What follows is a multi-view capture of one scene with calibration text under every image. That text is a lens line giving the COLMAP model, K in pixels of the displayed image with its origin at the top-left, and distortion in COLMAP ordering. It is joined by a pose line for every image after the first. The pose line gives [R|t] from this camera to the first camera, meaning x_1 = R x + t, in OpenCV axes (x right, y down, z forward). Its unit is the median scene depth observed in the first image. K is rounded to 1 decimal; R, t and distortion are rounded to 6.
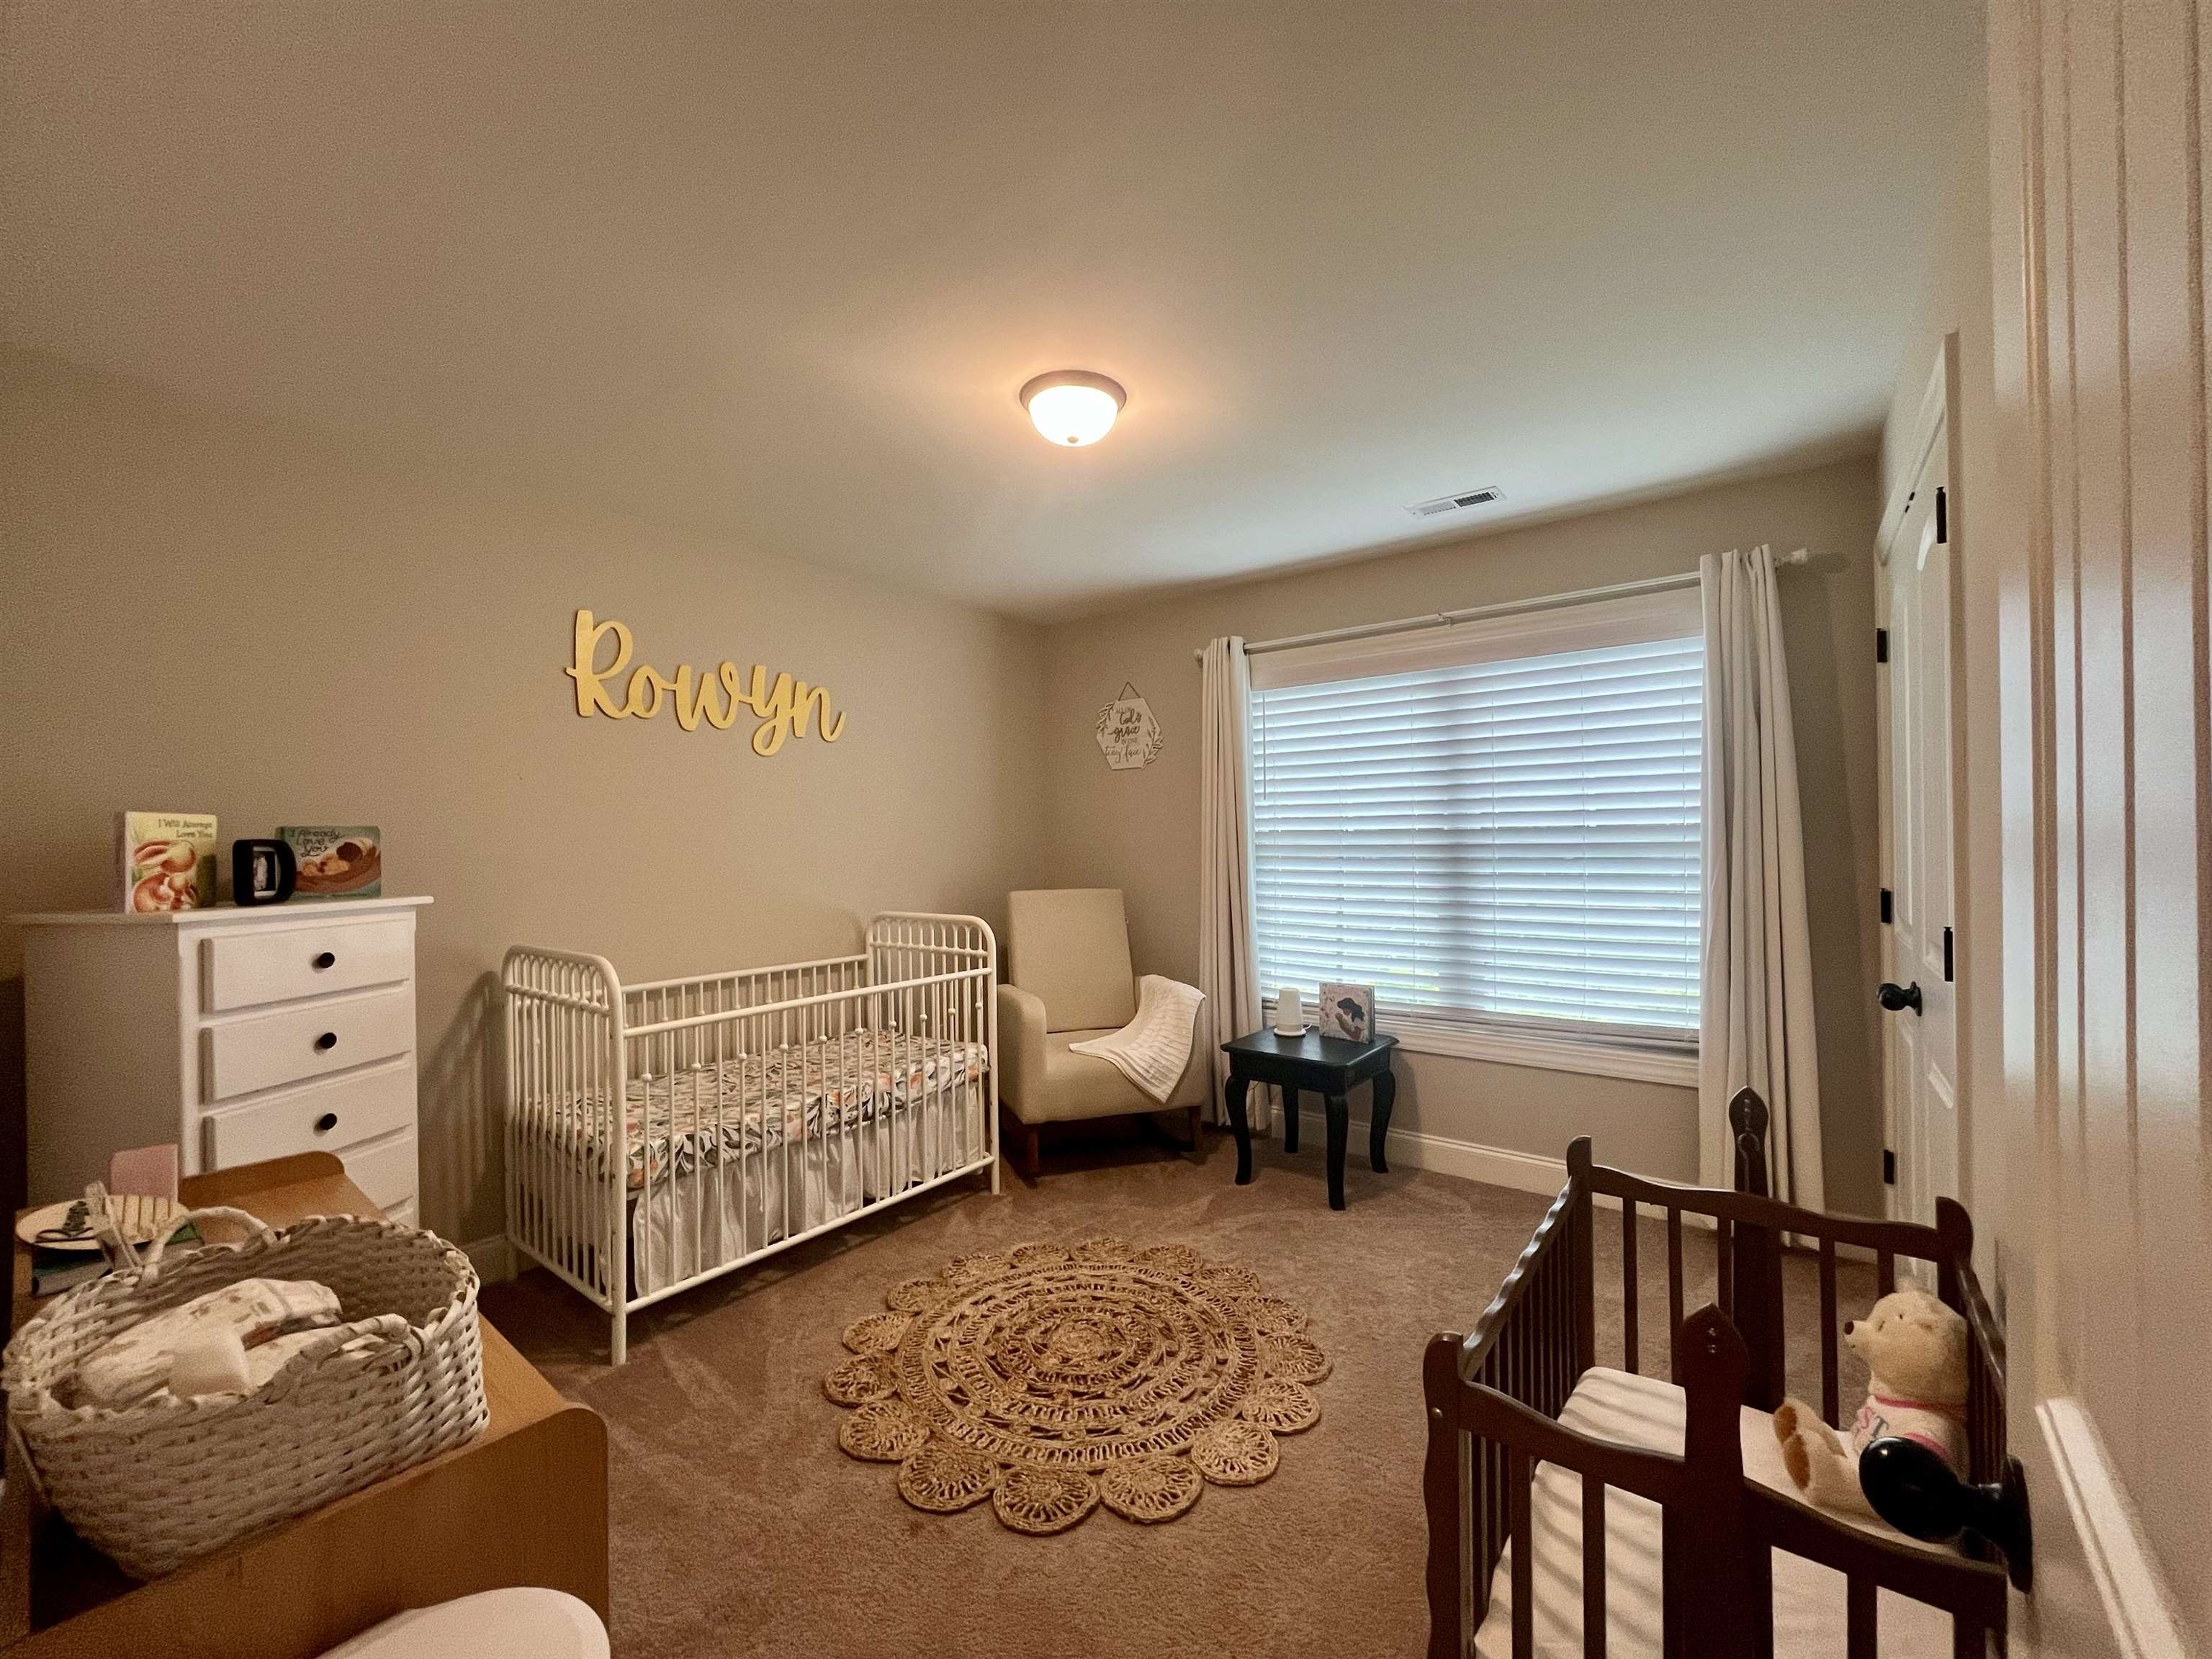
lens RADIAL K [[895.6, 0, 1110.3], [0, 895.6, 842.5], [0, 0, 1]] dist [-0.002419, -0.000280]
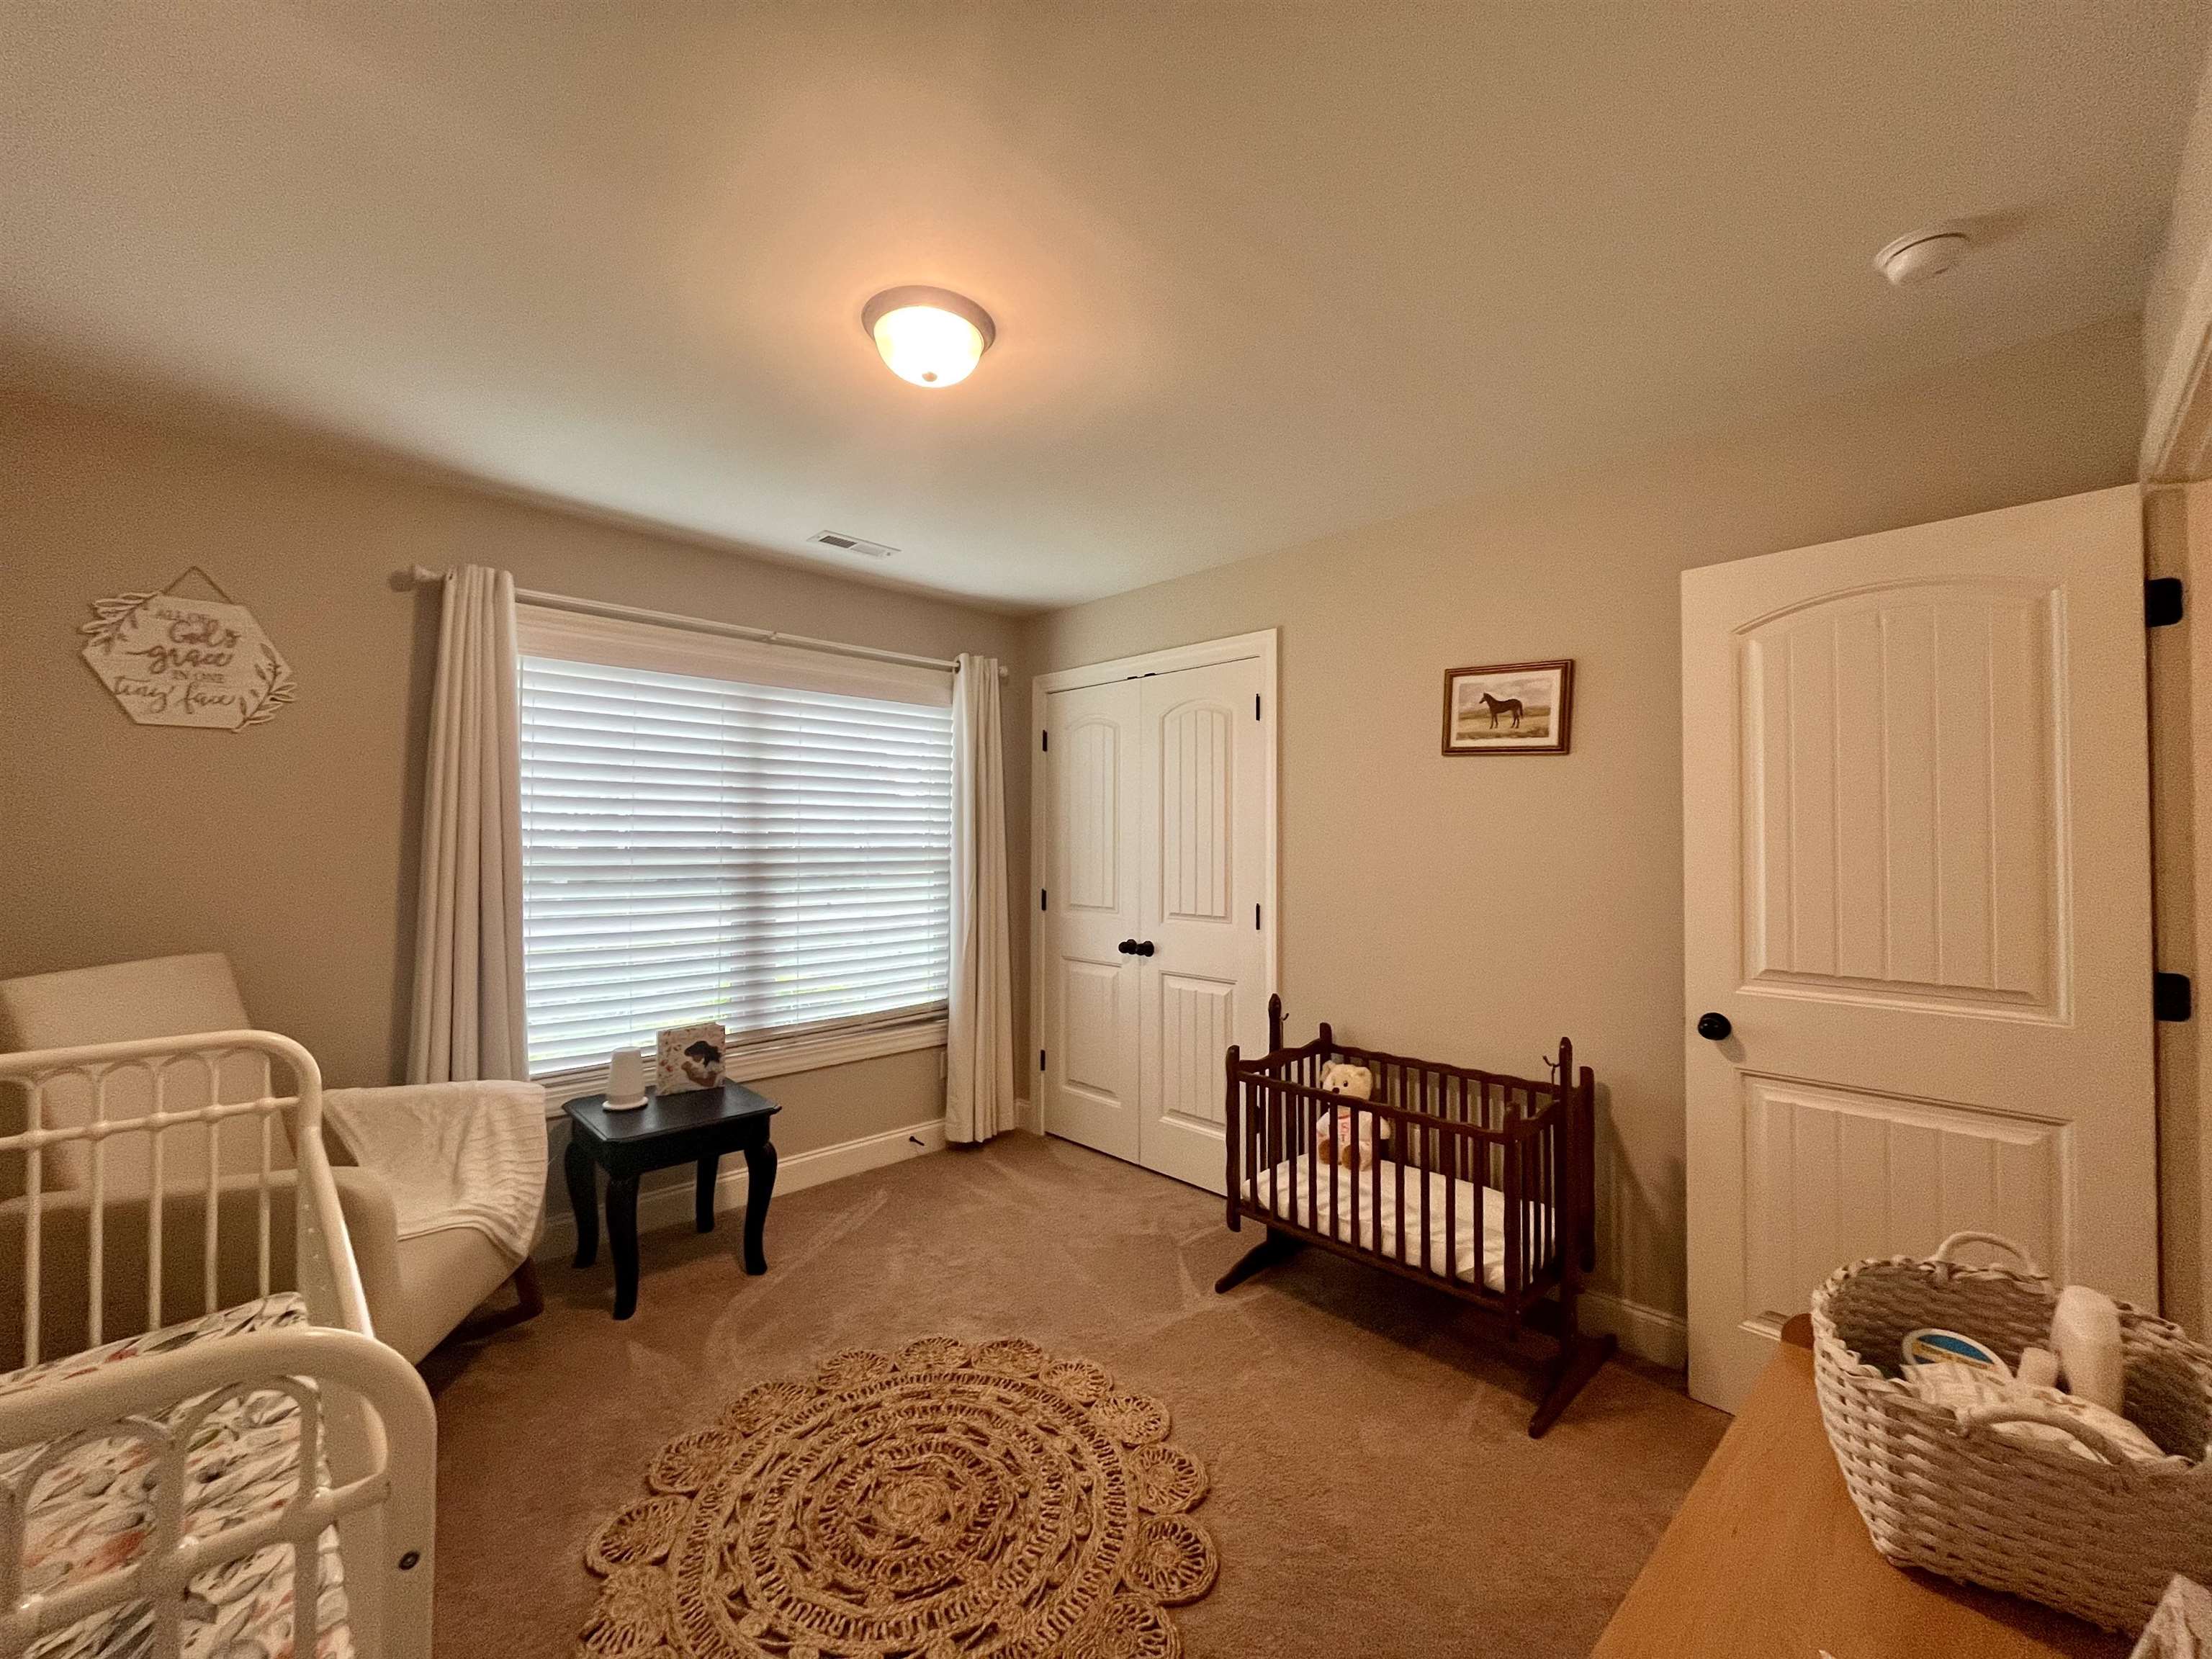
lens RADIAL K [[895.6, 0, 1107.8], [0, 895.6, 823.5], [0, 0, 1]] dist [-0.002419, -0.000280]
pose [[0.138700, 0.031403, 0.989836, -0.542397], [-0.001525, 0.999503, -0.031496, -0.011003], [-0.990333, 0.002859, 0.138679, 0.479694]]
